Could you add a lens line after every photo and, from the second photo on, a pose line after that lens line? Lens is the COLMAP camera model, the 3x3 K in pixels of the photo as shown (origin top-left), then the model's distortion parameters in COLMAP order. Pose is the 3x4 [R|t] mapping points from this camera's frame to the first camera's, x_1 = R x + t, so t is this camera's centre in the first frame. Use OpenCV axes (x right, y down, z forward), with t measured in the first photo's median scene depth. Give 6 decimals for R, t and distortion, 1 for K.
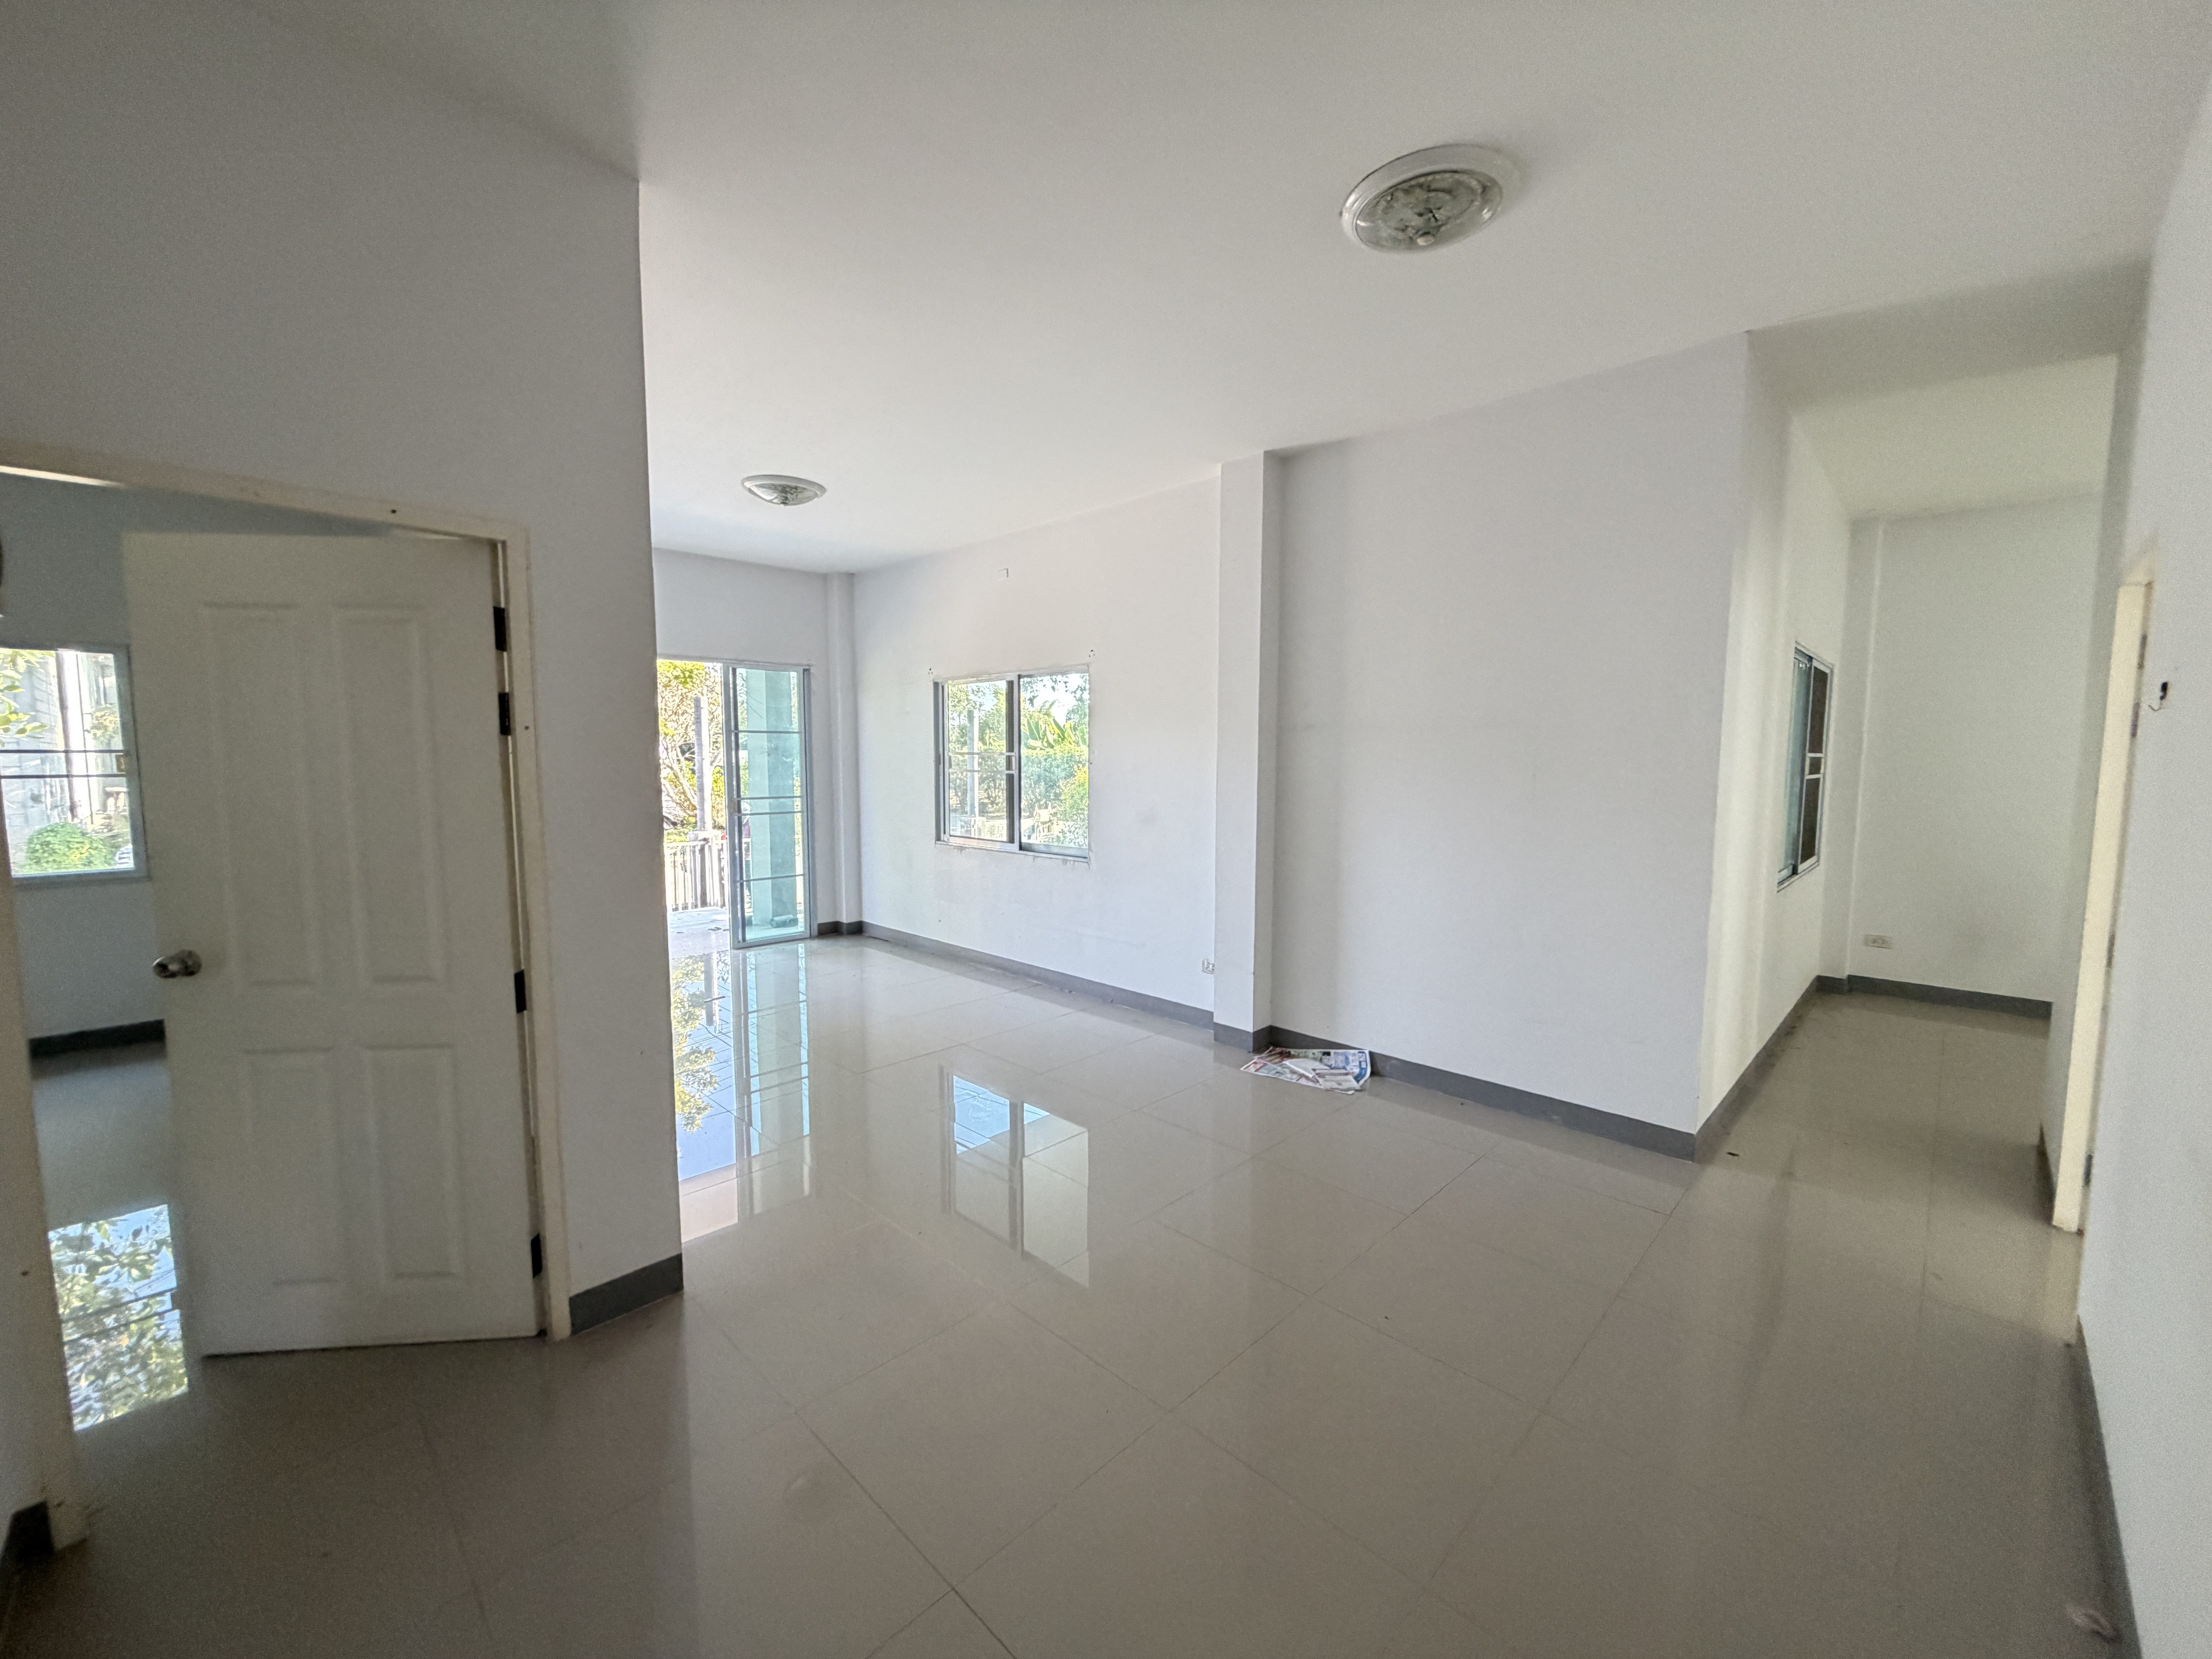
lens RADIAL K [[882.3, 0, 1101.8], [0, 882.3, 833.2], [0, 0, 1]] dist [0.001193, 0.000022]
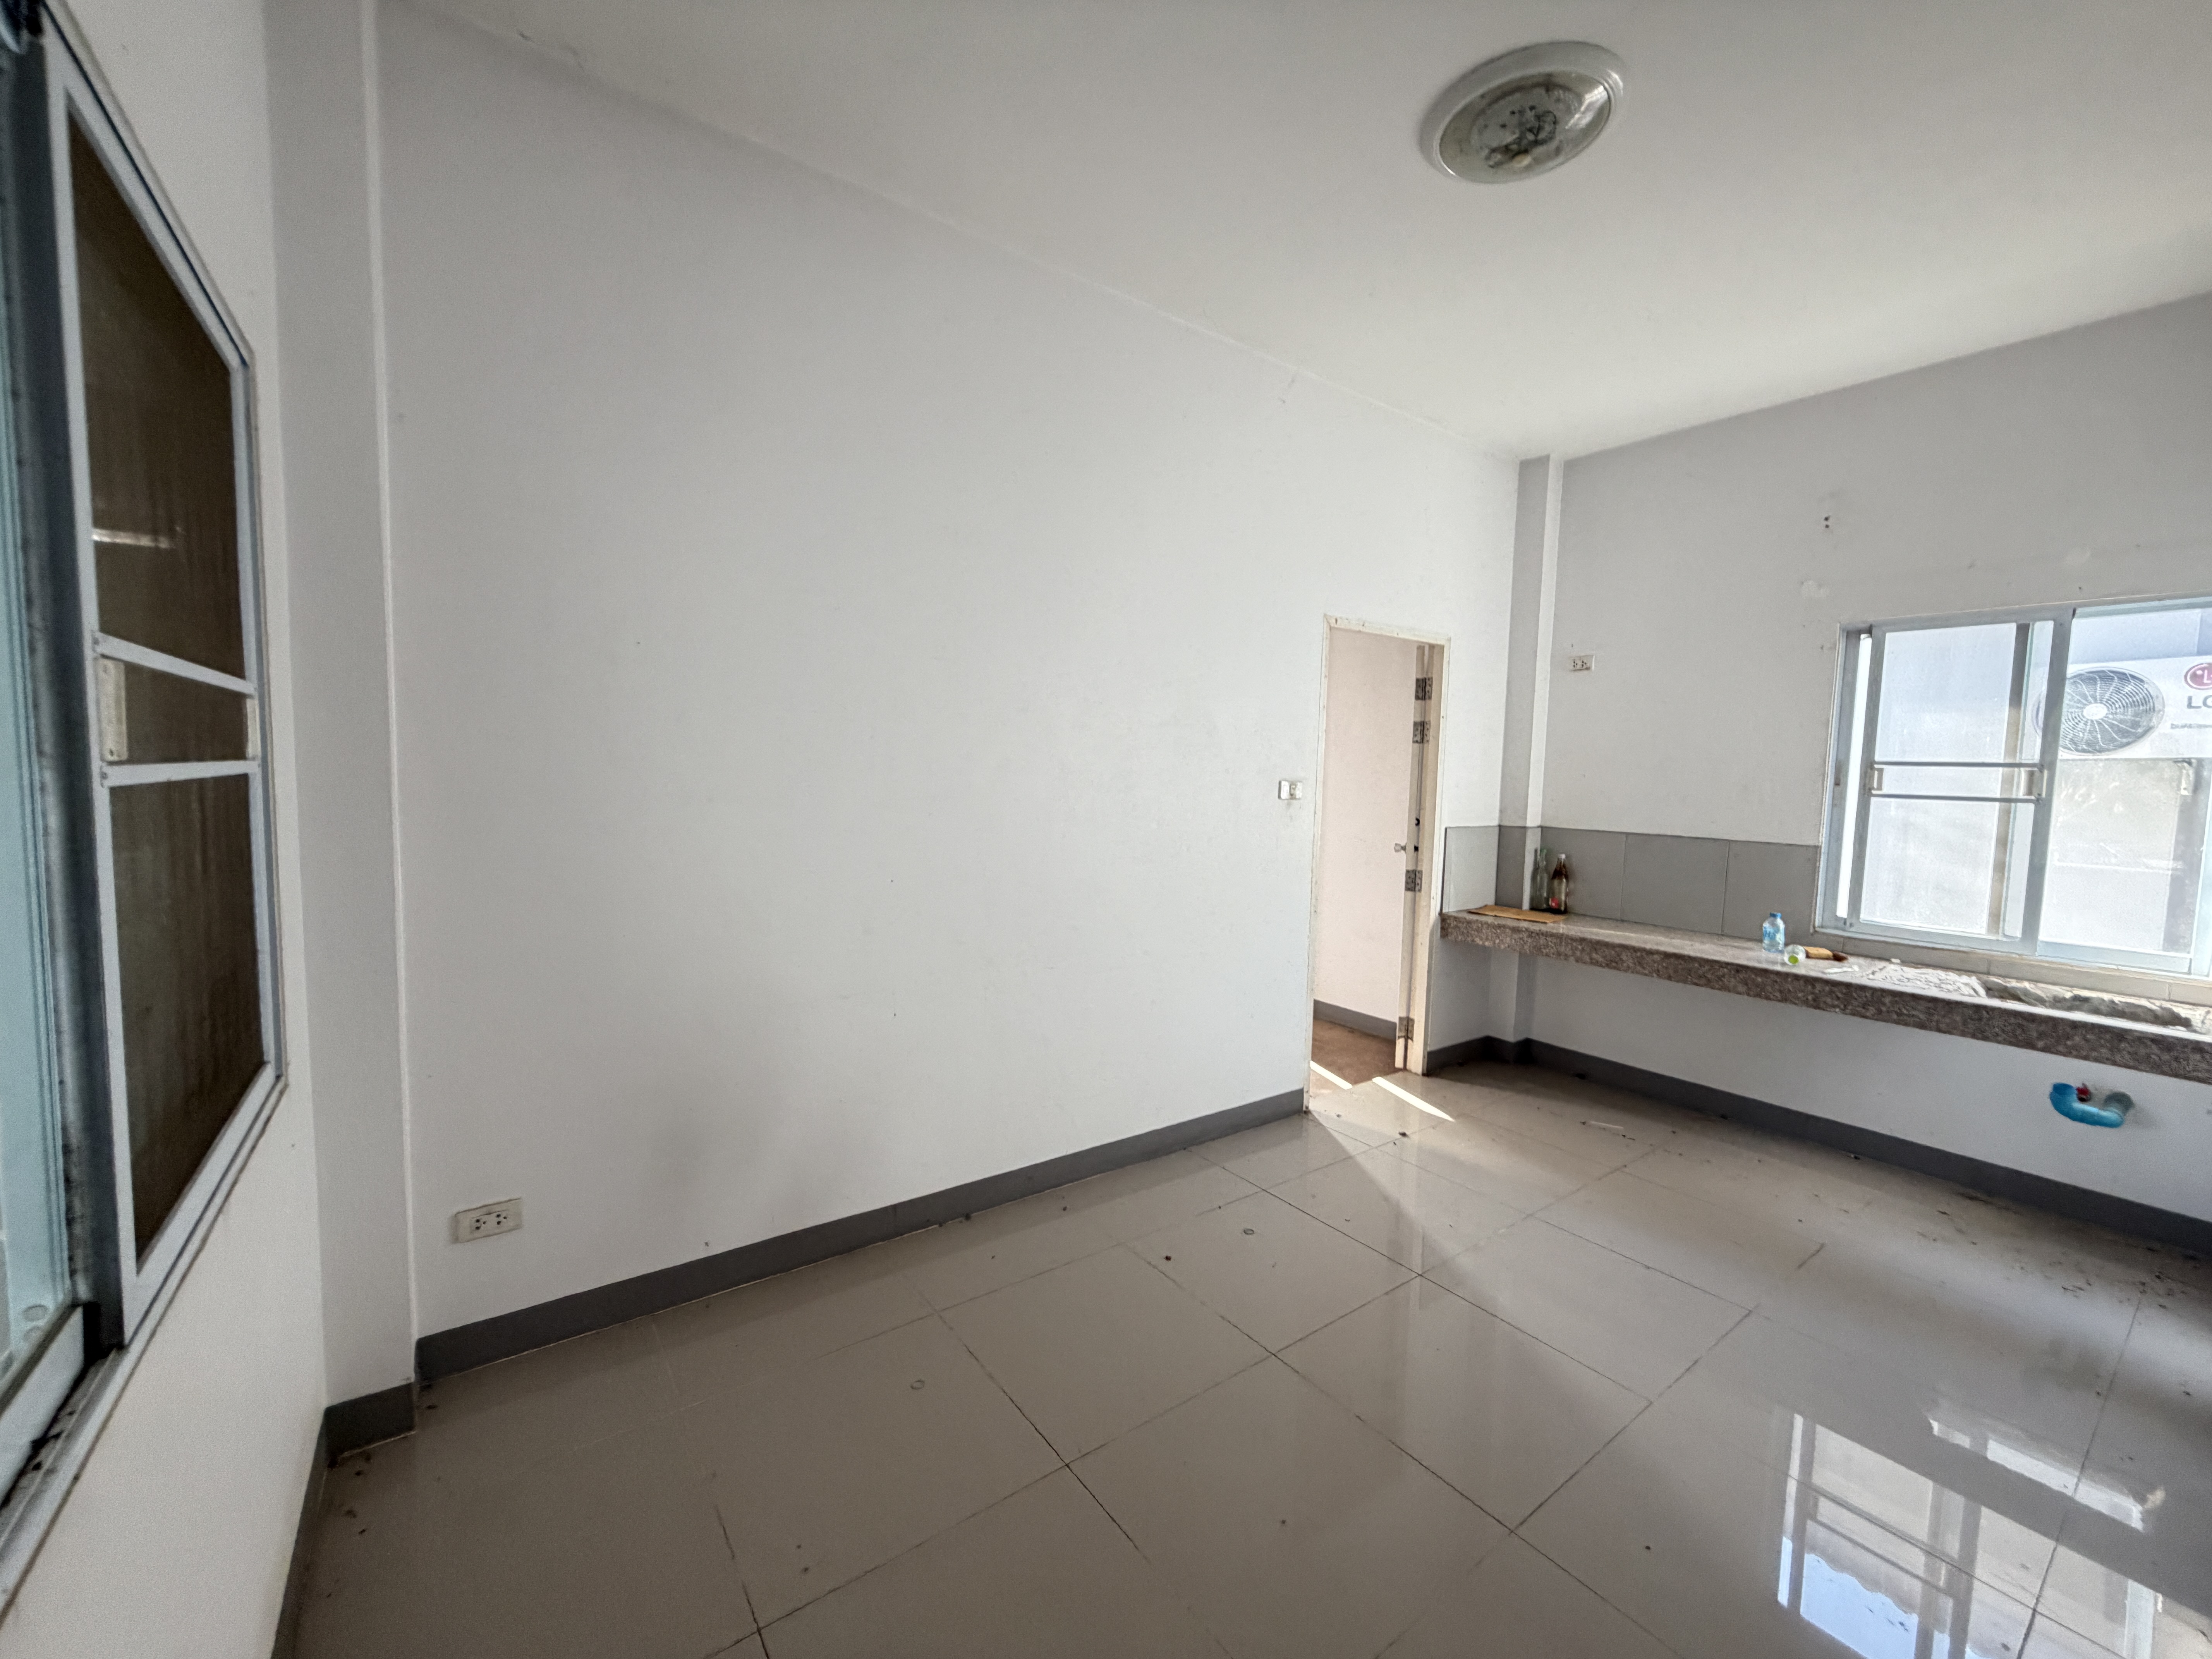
lens RADIAL K [[882.3, 0, 1103.2], [0, 882.3, 830.3], [0, 0, 1]] dist [0.001193, 0.000022]
pose [[0.168942, -0.072677, 0.982943, 0.620629], [0.057766, 0.996294, 0.063736, -0.049580], [-0.983932, 0.046013, 0.172514, 0.732000]]
